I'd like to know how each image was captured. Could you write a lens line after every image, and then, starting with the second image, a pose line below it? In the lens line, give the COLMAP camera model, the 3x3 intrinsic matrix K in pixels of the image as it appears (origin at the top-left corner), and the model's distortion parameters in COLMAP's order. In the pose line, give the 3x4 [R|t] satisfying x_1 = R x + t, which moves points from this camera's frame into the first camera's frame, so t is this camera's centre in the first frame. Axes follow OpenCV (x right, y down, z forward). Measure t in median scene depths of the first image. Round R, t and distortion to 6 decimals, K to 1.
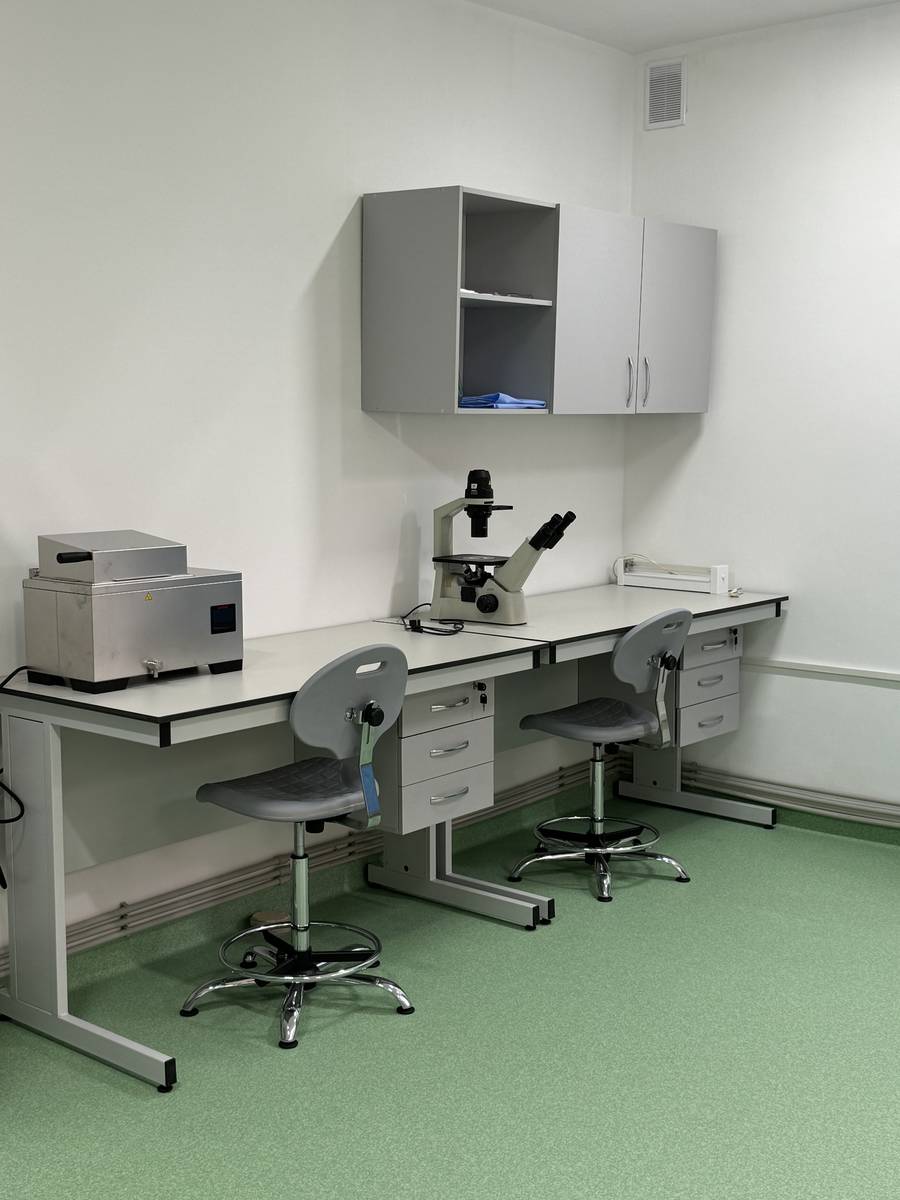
lens RADIAL K [[1466.8, 0, 451.4], [0, 1466.8, 610.5], [0, 0, 1]] dist [0.101319, 0.000000]
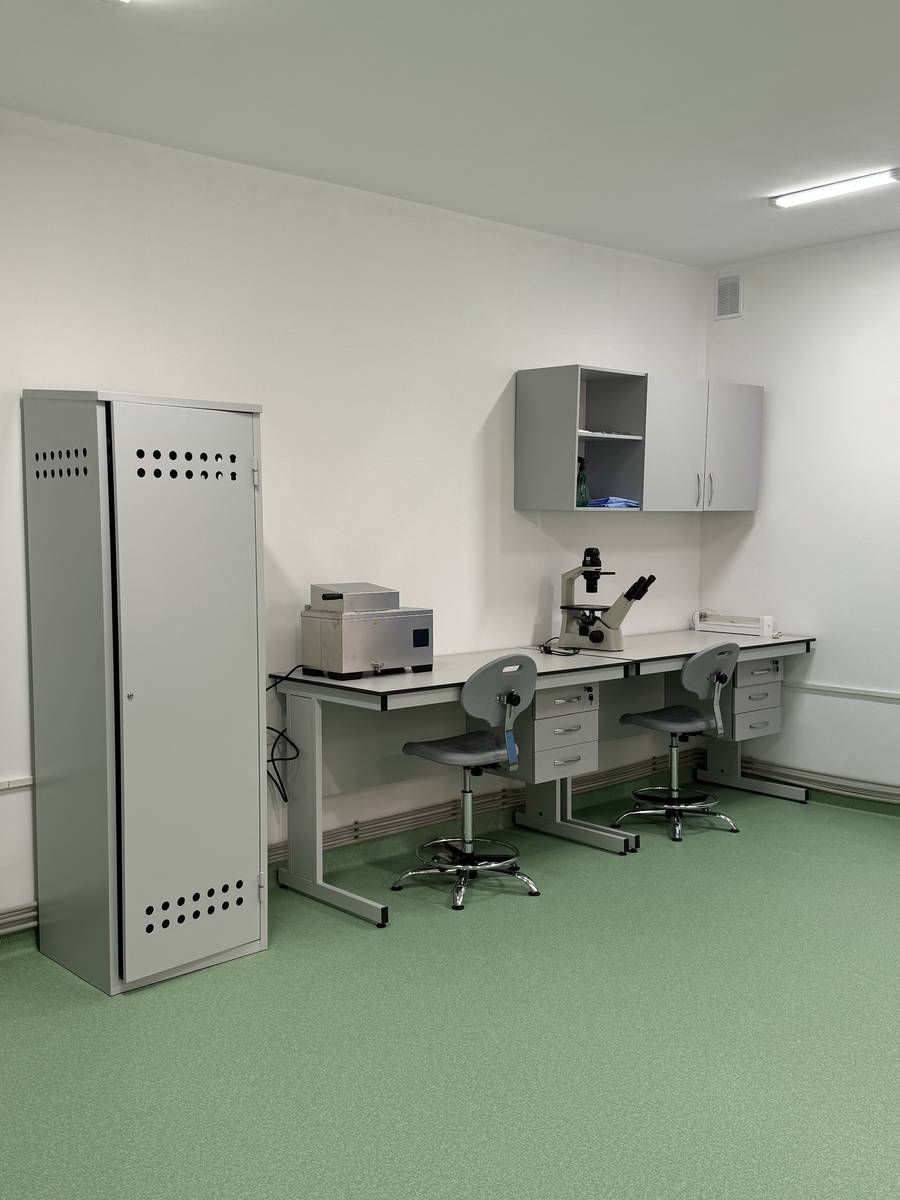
lens RADIAL K [[1179.8, 0, 446.8], [0, 1179.8, 596.8], [0, 0, 1]] dist [0.081053, 0.000000]
pose [[0.990322, 0.006206, -0.138651, 0.041893], [-0.015741, 0.997576, -0.067780, 0.040409], [0.137894, 0.069306, 0.988019, -0.222081]]
